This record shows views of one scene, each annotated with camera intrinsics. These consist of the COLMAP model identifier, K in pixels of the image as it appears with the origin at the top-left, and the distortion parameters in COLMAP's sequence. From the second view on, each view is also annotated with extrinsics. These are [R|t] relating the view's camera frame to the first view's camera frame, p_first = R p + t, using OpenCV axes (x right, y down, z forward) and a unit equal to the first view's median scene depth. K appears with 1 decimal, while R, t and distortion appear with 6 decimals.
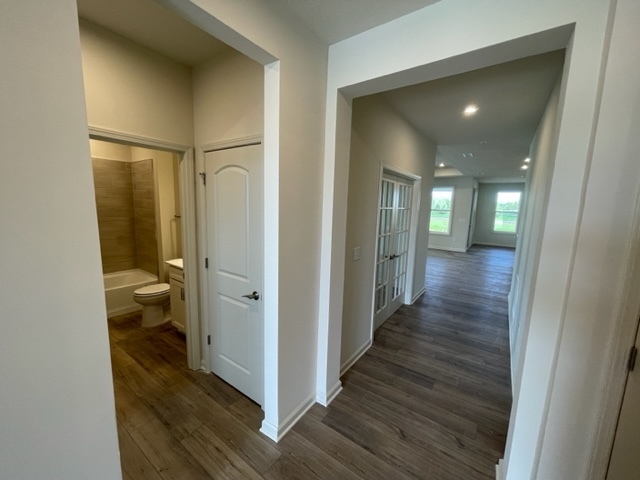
lens RADIAL K [[258.7, 0, 320.4], [0, 258.7, 240.5], [0, 0, 1]] dist [-0.000839, 0.000040]
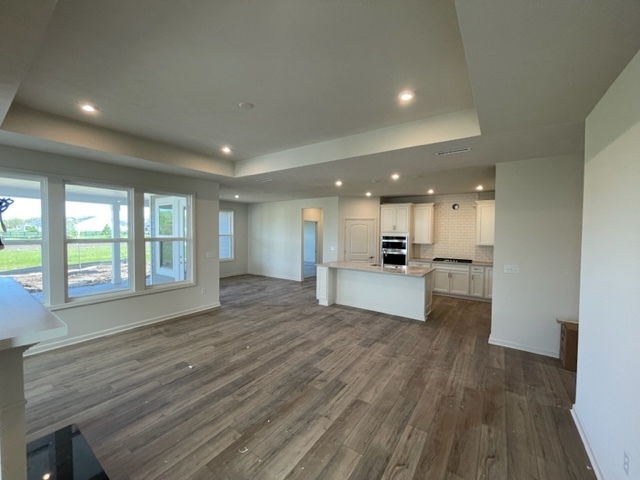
lens RADIAL K [[258.7, 0, 319.0], [0, 258.7, 239.9], [0, 0, 1]] dist [-0.000839, 0.000040]
pose [[0.002338, -0.059729, 0.998212, -0.032652], [0.128586, 0.989946, 0.058933, -0.113811], [-0.991696, 0.128218, 0.009994, 0.754986]]
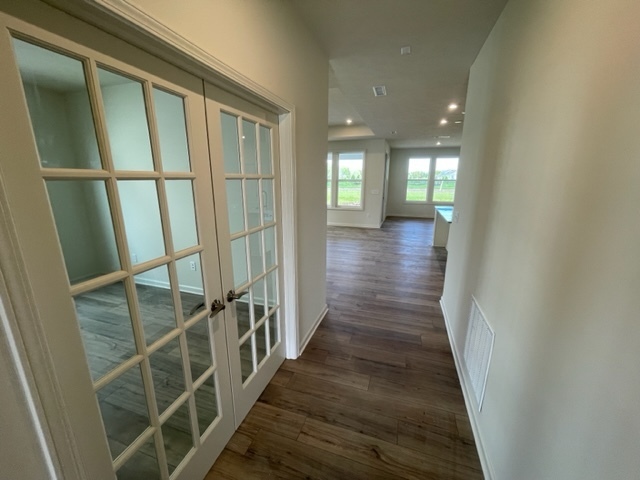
lens RADIAL K [[258.7, 0, 317.5], [0, 258.7, 240.7], [0, 0, 1]] dist [-0.000839, 0.000040]
pose [[0.958421, -0.089791, 0.270863, 0.120036], [0.061602, 0.991926, 0.110853, -0.023099], [-0.278629, -0.089558, 0.956214, 0.223627]]
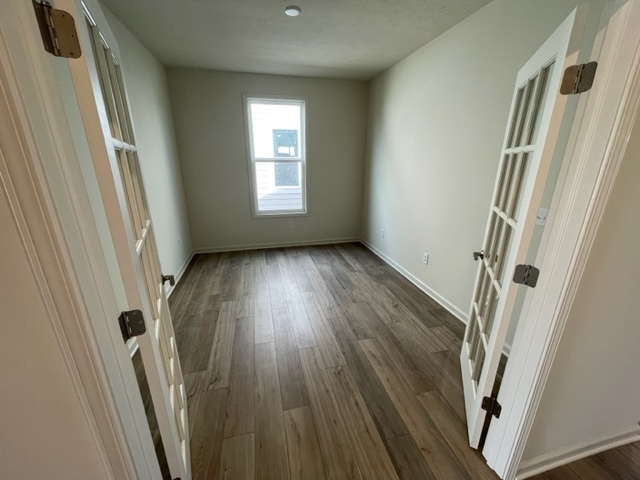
lens RADIAL K [[258.7, 0, 319.2], [0, 258.7, 238.0], [0, 0, 1]] dist [-0.000839, 0.000040]
pose [[0.749212, 0.176568, -0.638361, 0.149481], [-0.076295, 0.980403, 0.181631, -0.031113], [0.657921, -0.087377, 0.748001, 0.298446]]
